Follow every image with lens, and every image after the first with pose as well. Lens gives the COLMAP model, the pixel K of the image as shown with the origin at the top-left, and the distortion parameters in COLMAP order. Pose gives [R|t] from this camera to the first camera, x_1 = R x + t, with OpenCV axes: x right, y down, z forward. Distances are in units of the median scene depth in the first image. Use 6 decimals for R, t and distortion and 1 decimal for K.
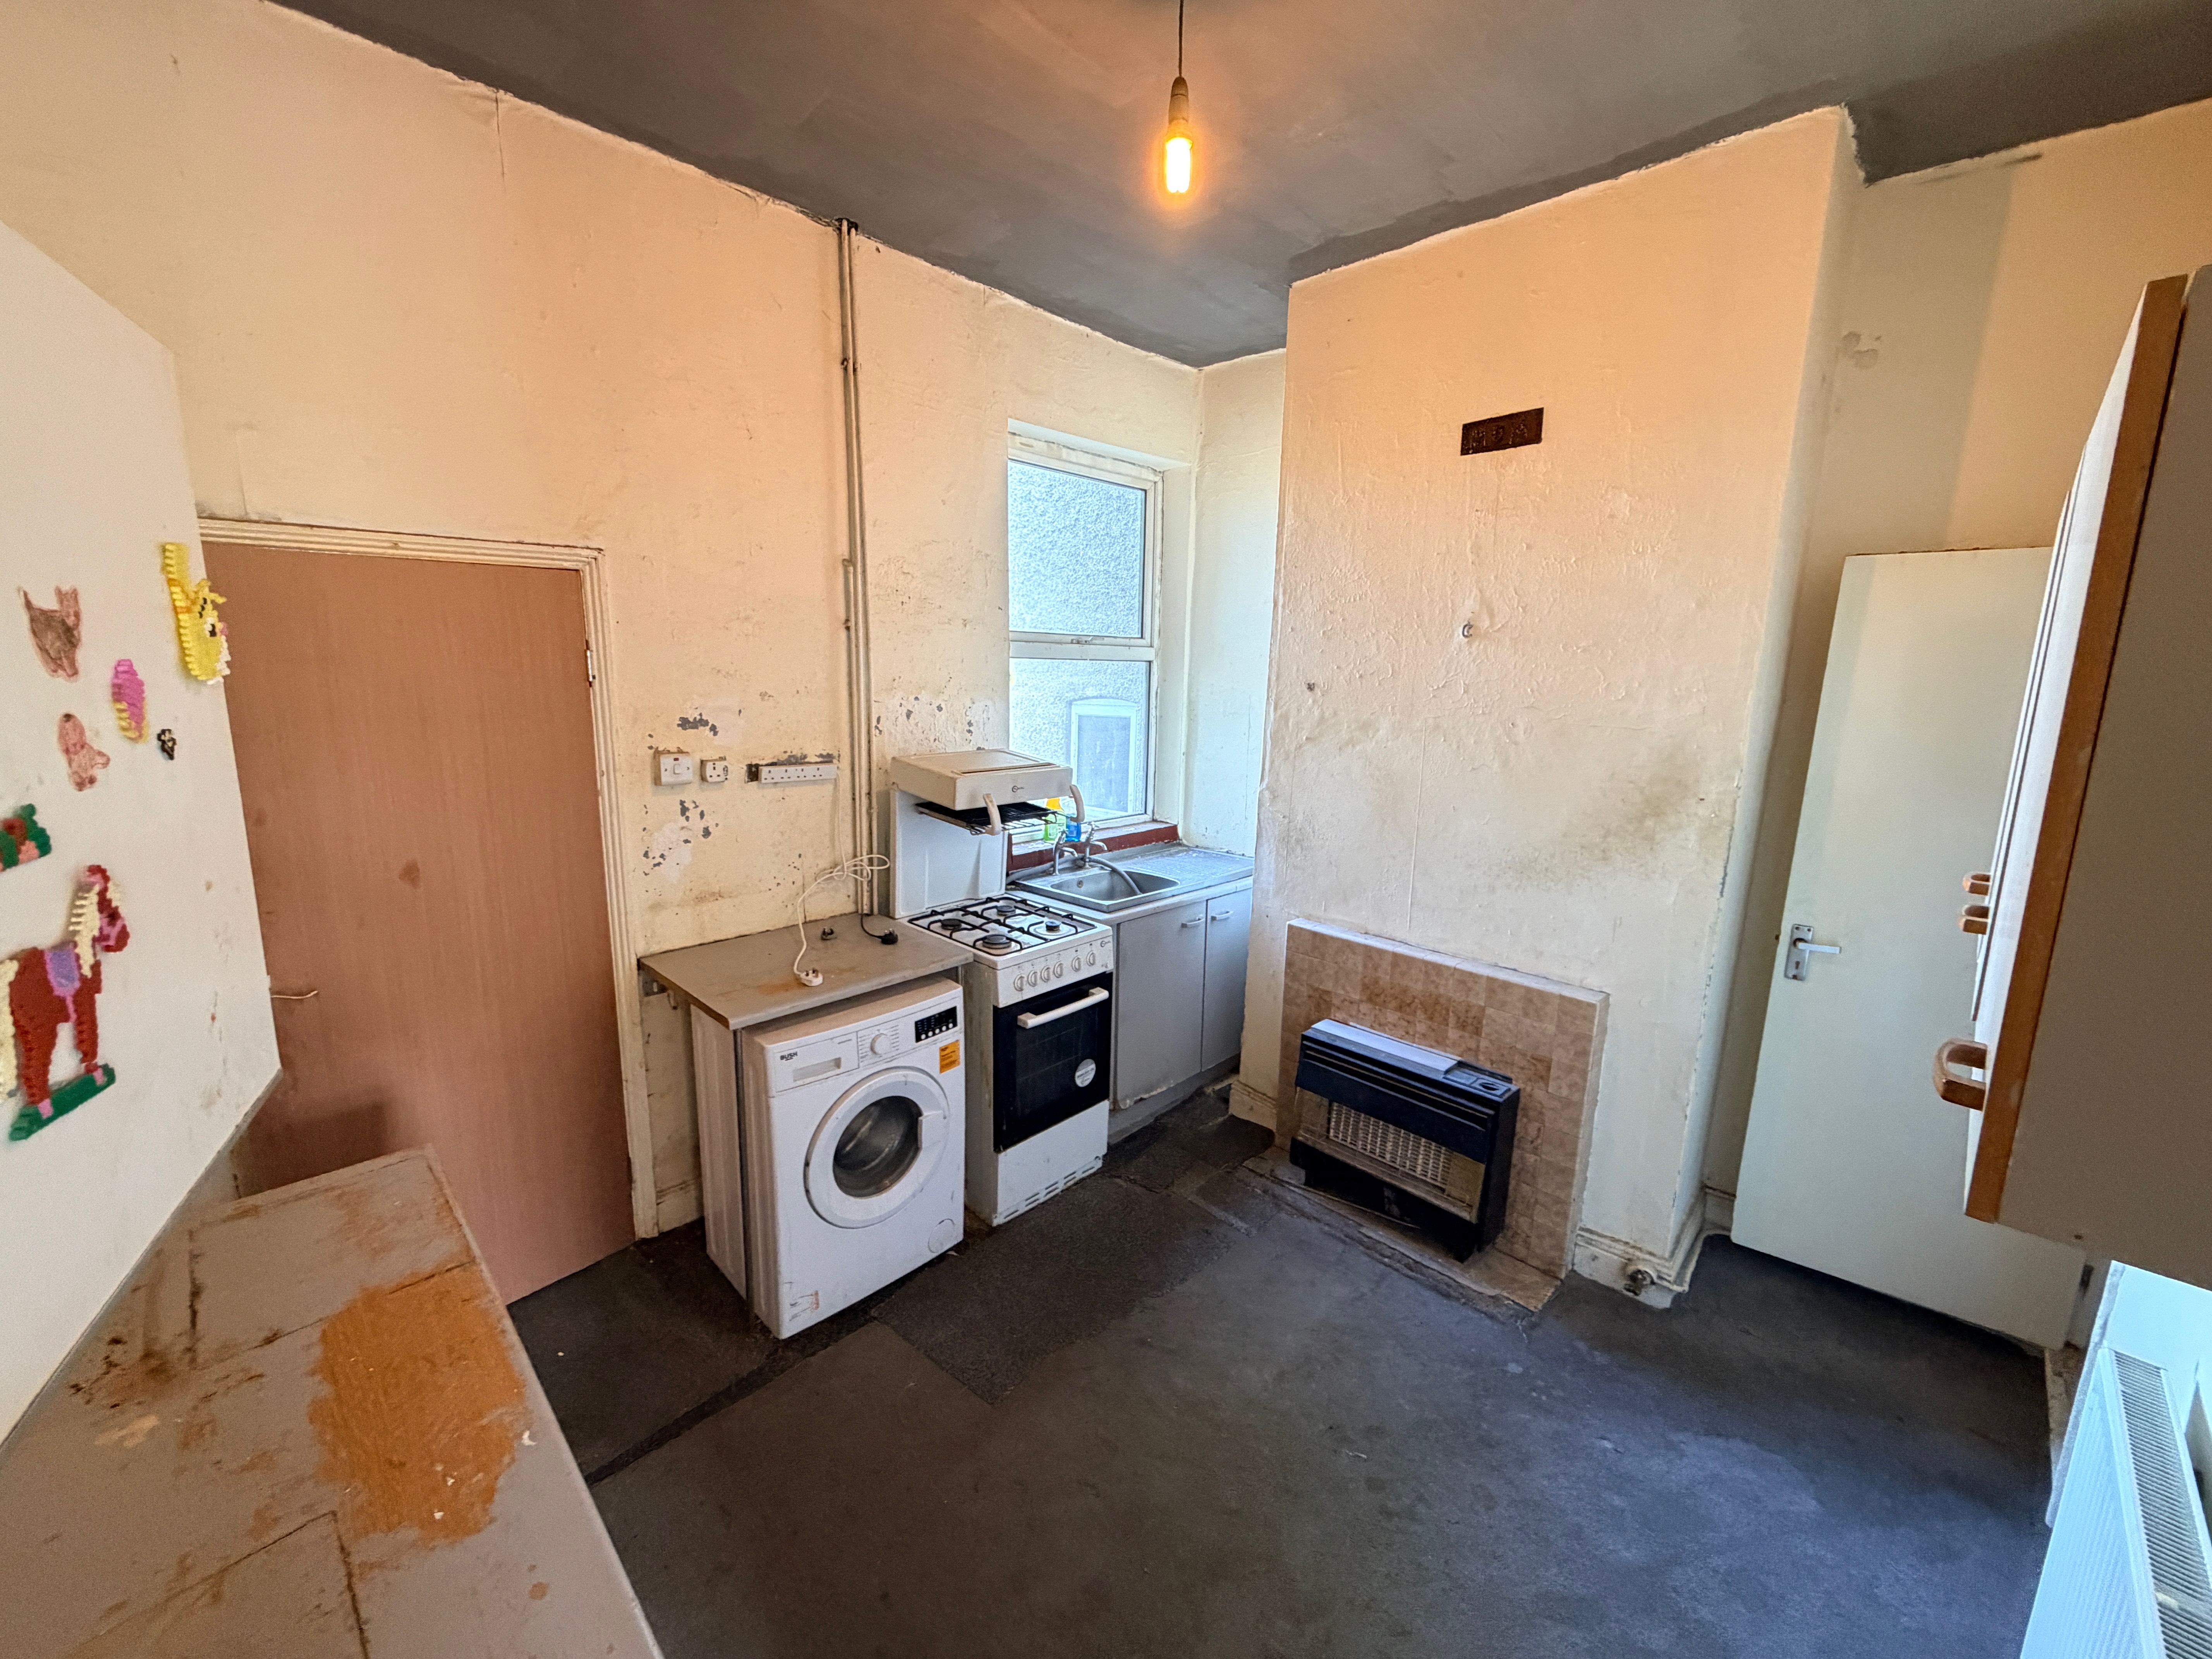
lens RADIAL K [[884.3, 0, 1099.0], [0, 884.3, 828.4], [0, 0, 1]] dist [-0.000891, -0.000578]
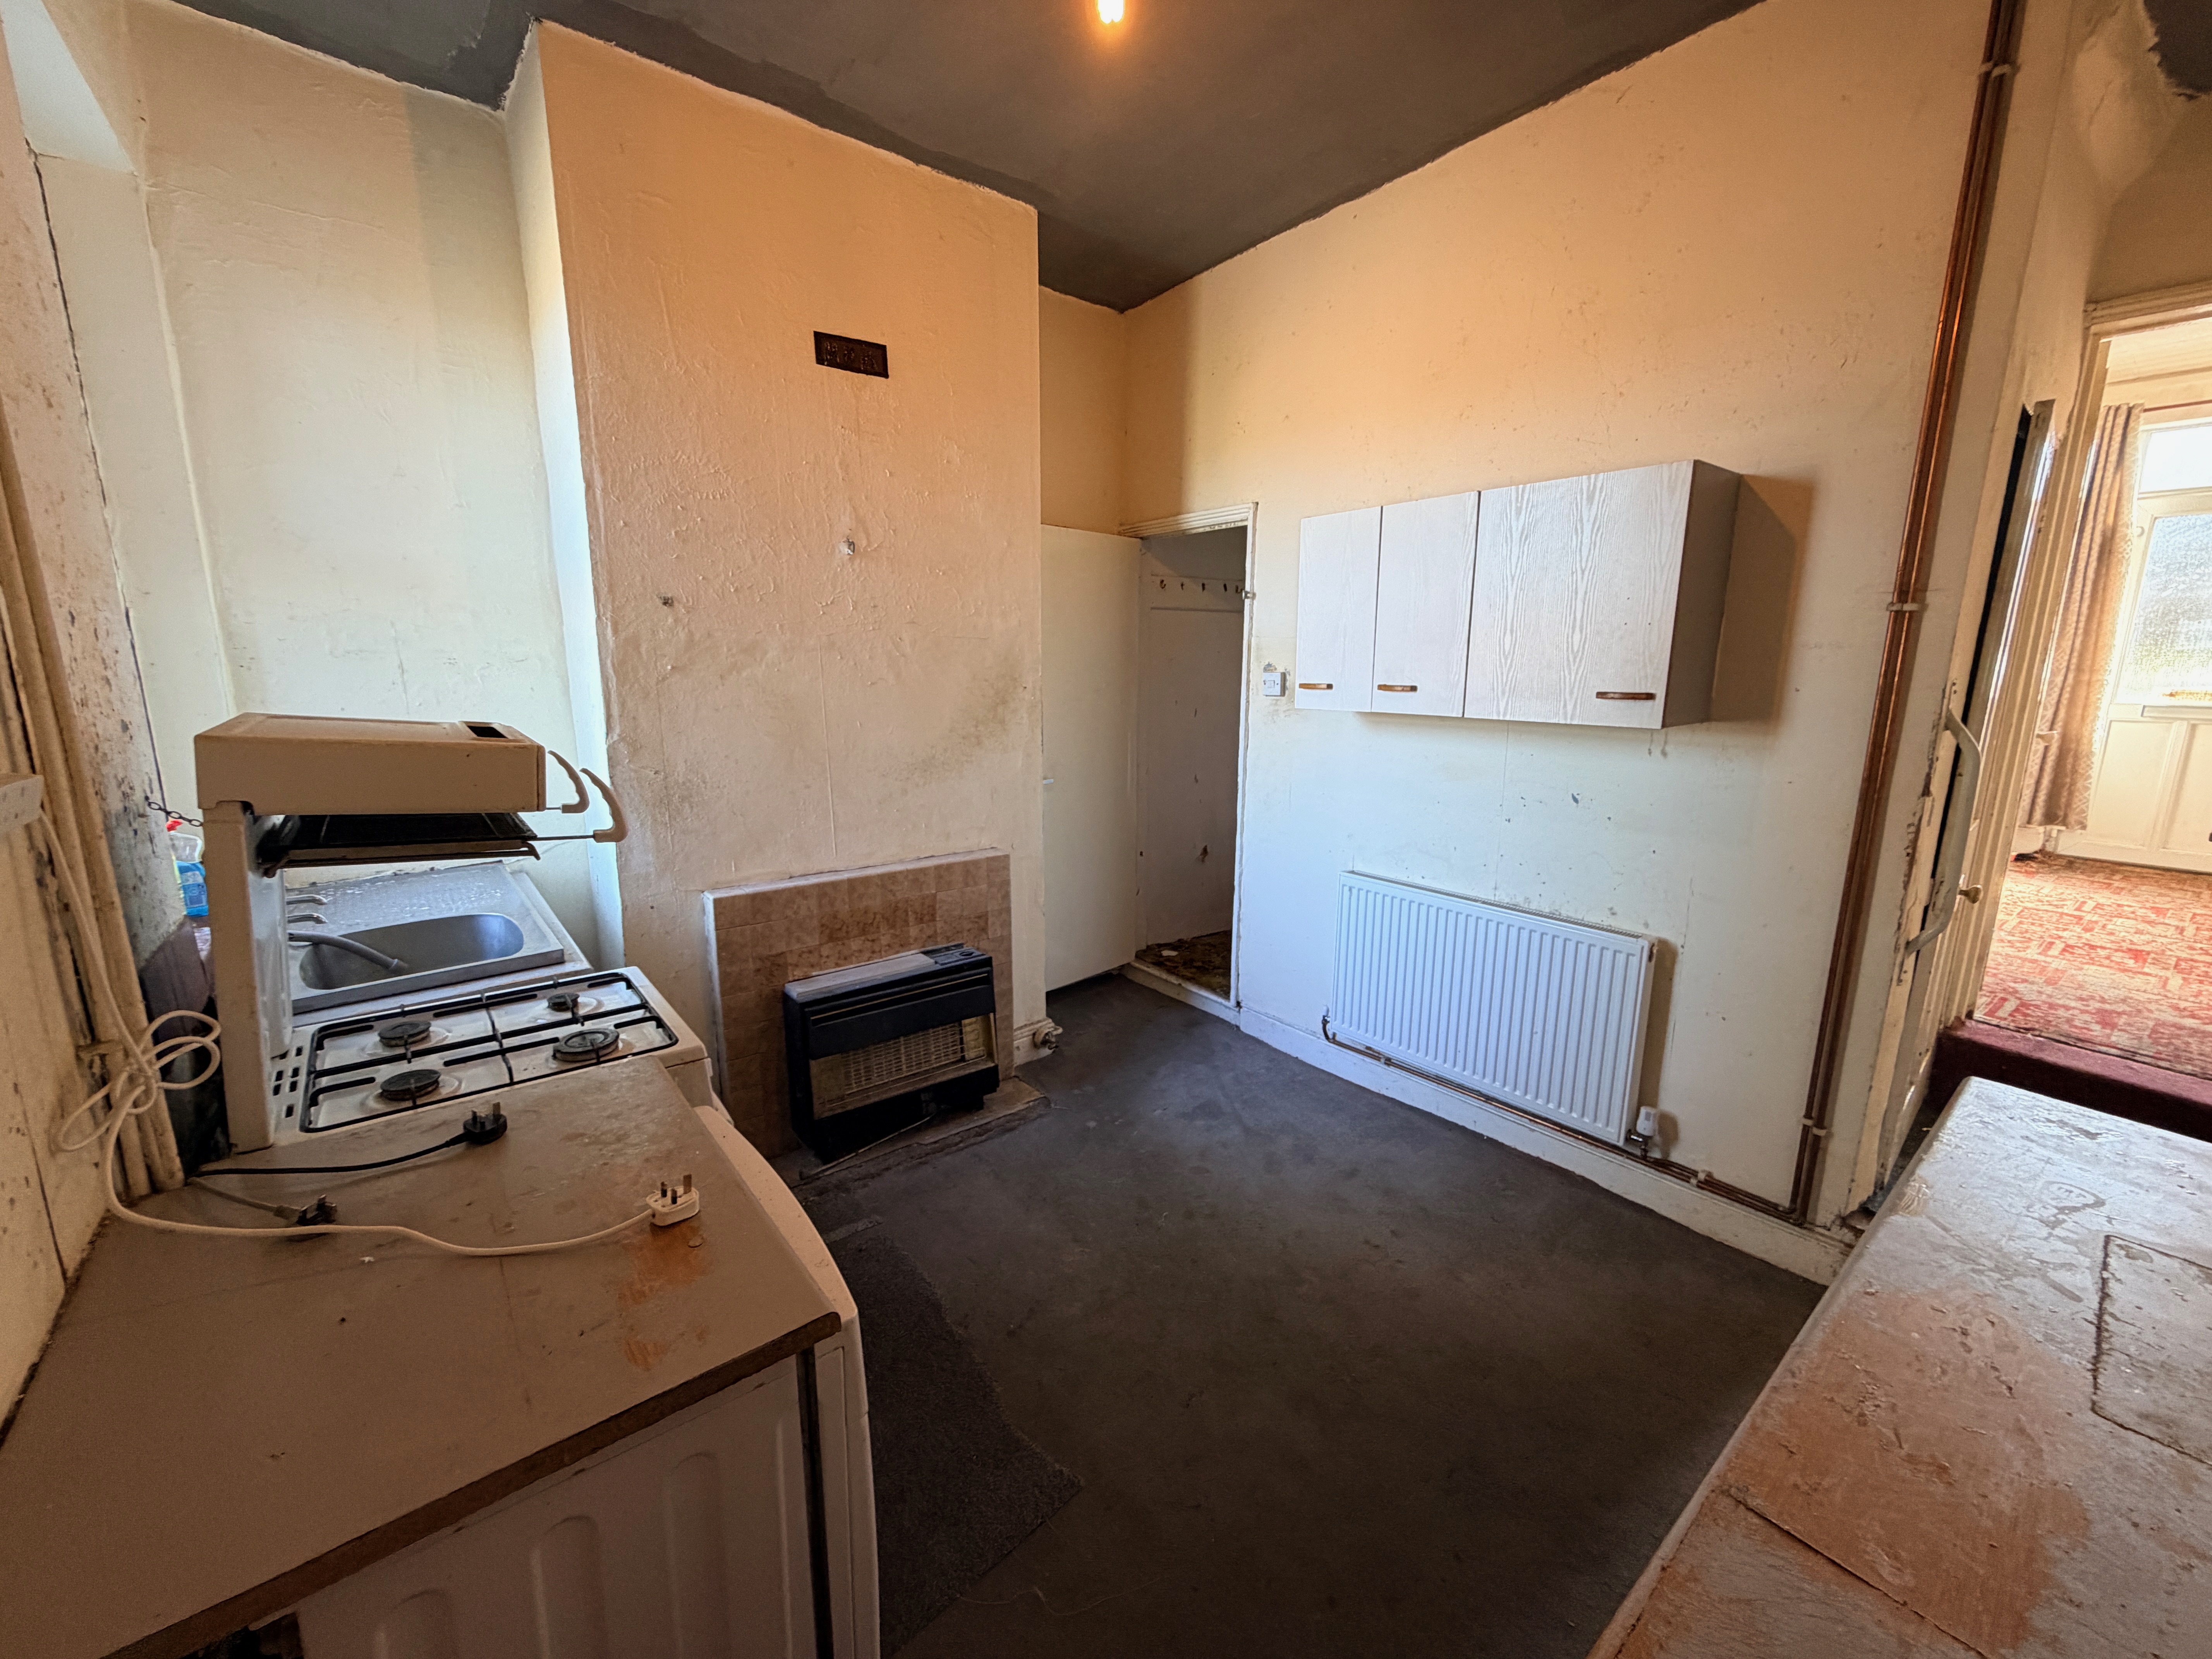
lens RADIAL K [[884.3, 0, 1099.0], [0, 884.3, 828.4], [0, 0, 1]] dist [-0.000891, -0.000578]
pose [[0.109790, -0.206865, 0.972190, -0.623679], [0.177628, 0.966441, 0.185582, -0.049710], [-0.977954, 0.152313, 0.142850, 0.636923]]
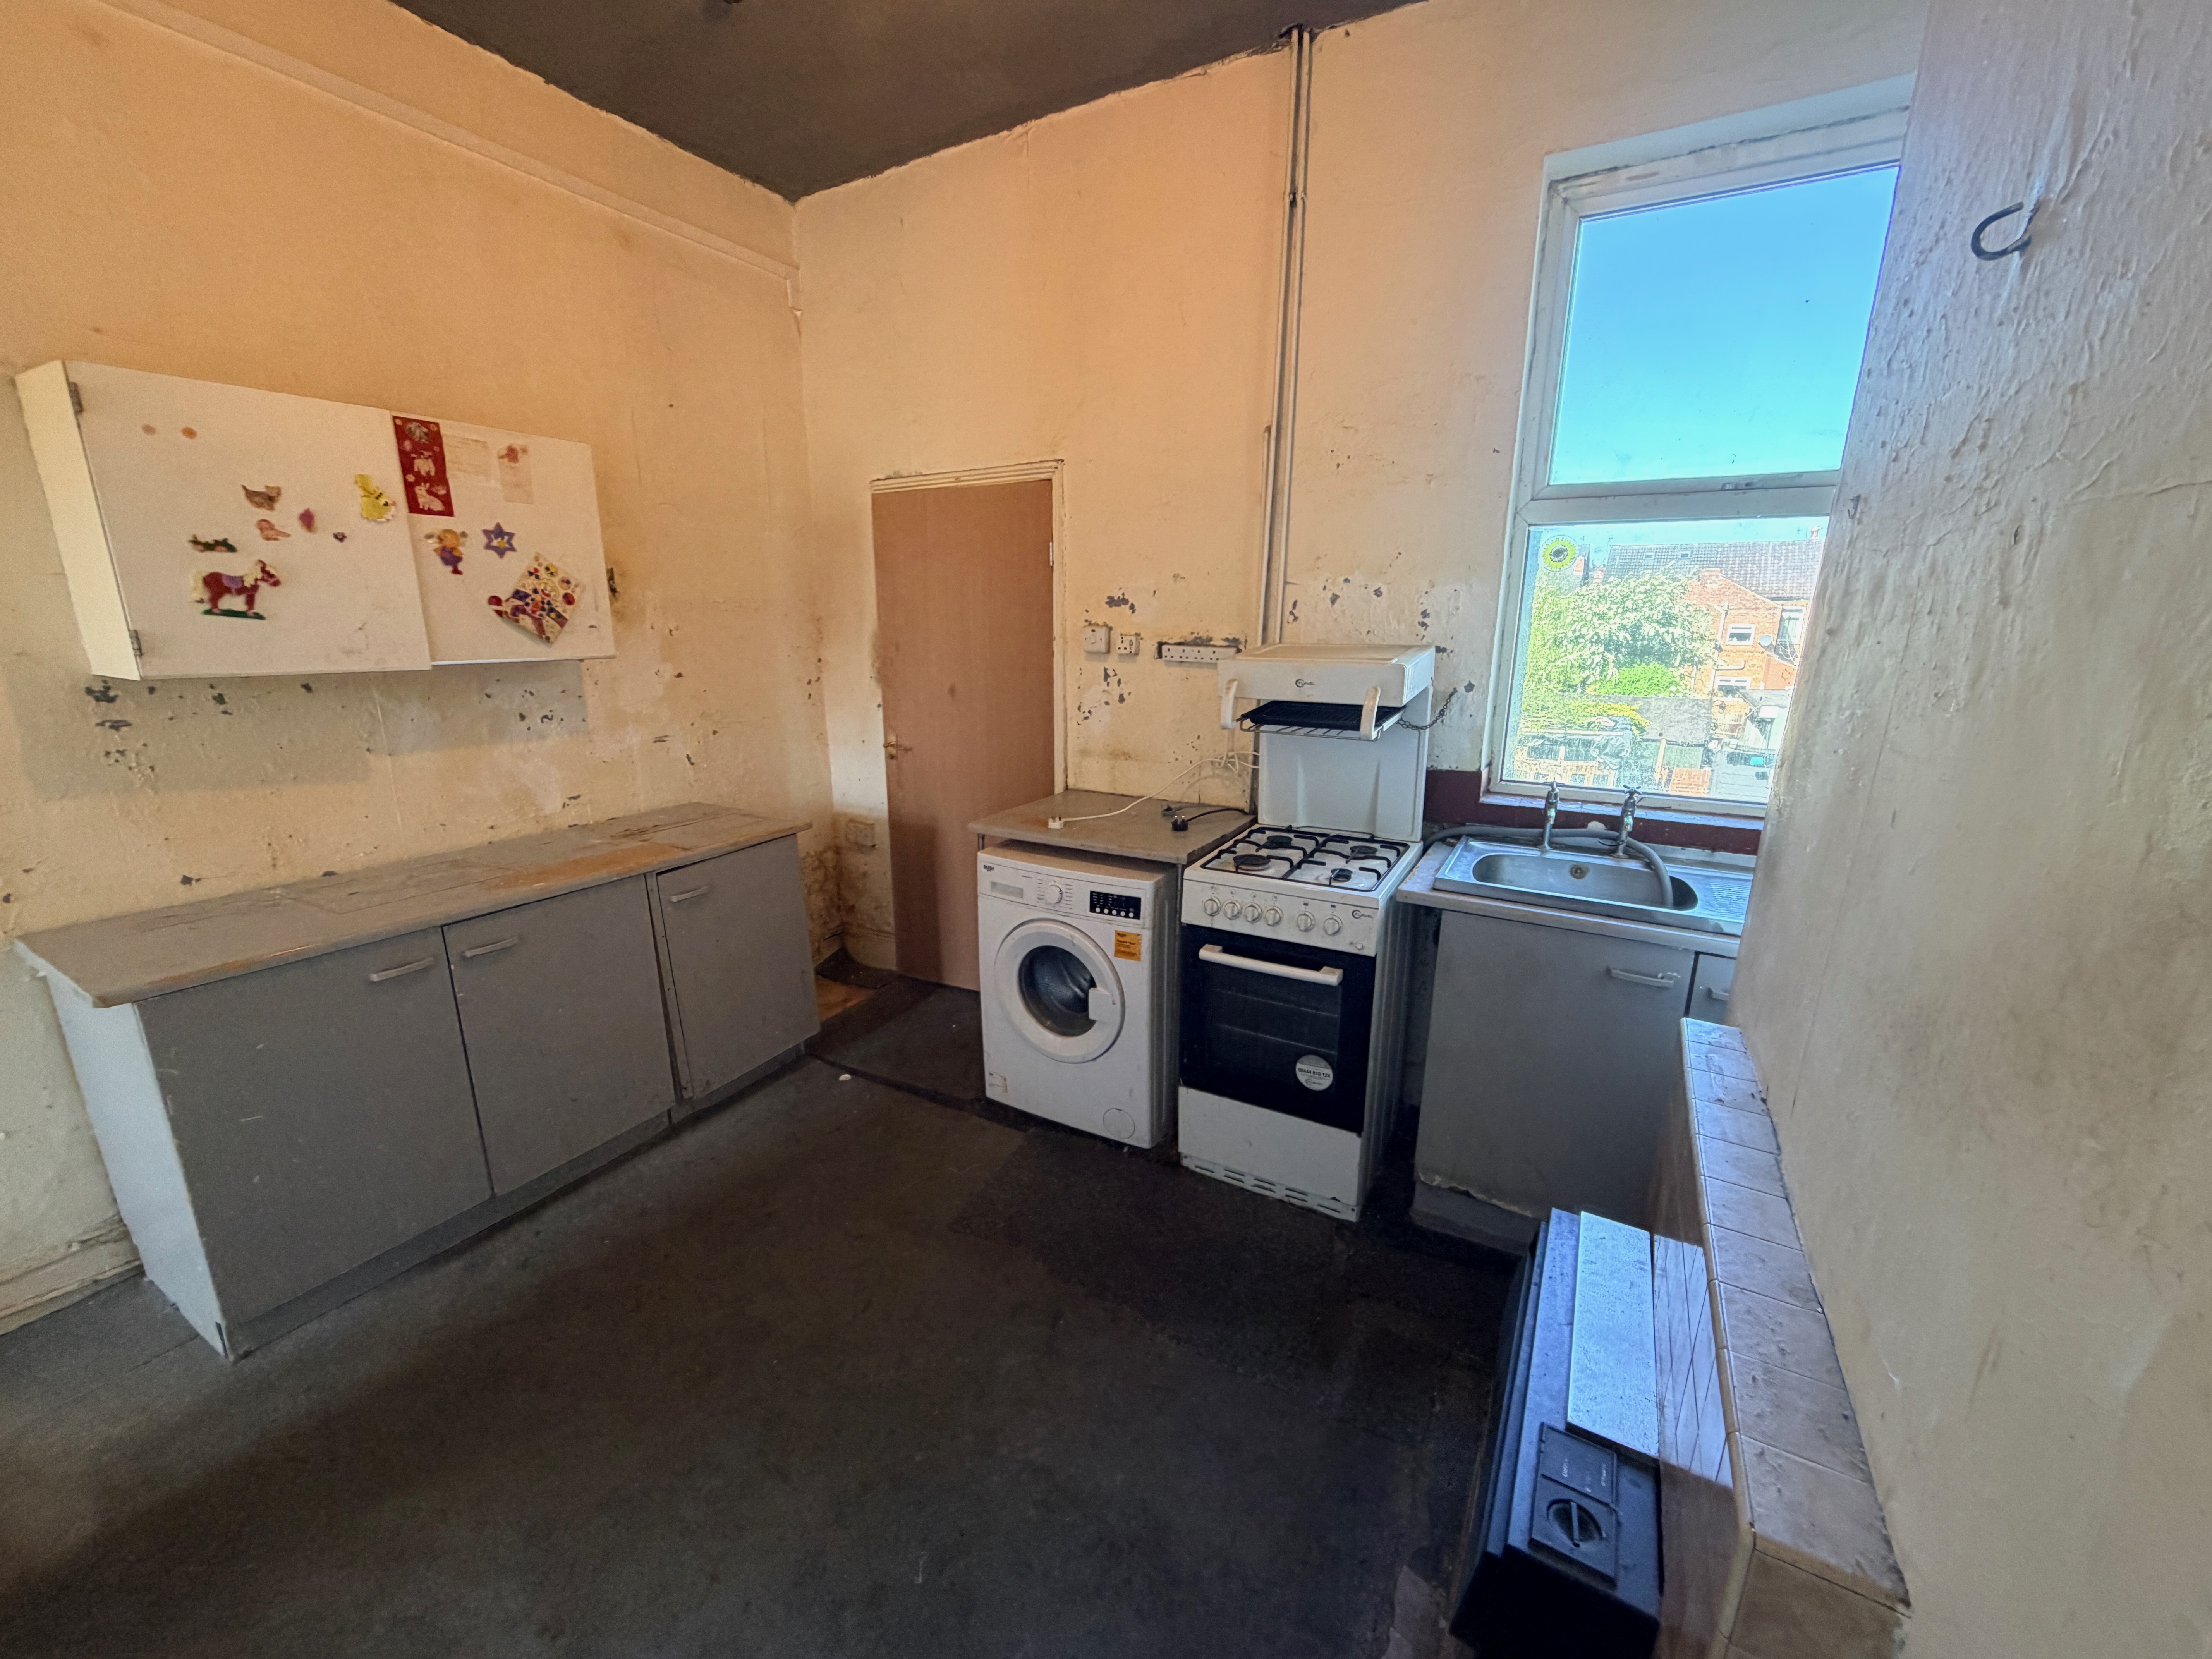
lens RADIAL K [[884.3, 0, 1099.0], [0, 884.3, 828.4], [0, 0, 1]] dist [-0.000891, -0.000578]
pose [[0.254130, 0.213301, -0.943356, 0.674527], [-0.176525, 0.969223, 0.171596, -0.023827], [0.950924, 0.122918, 0.283962, 0.656584]]
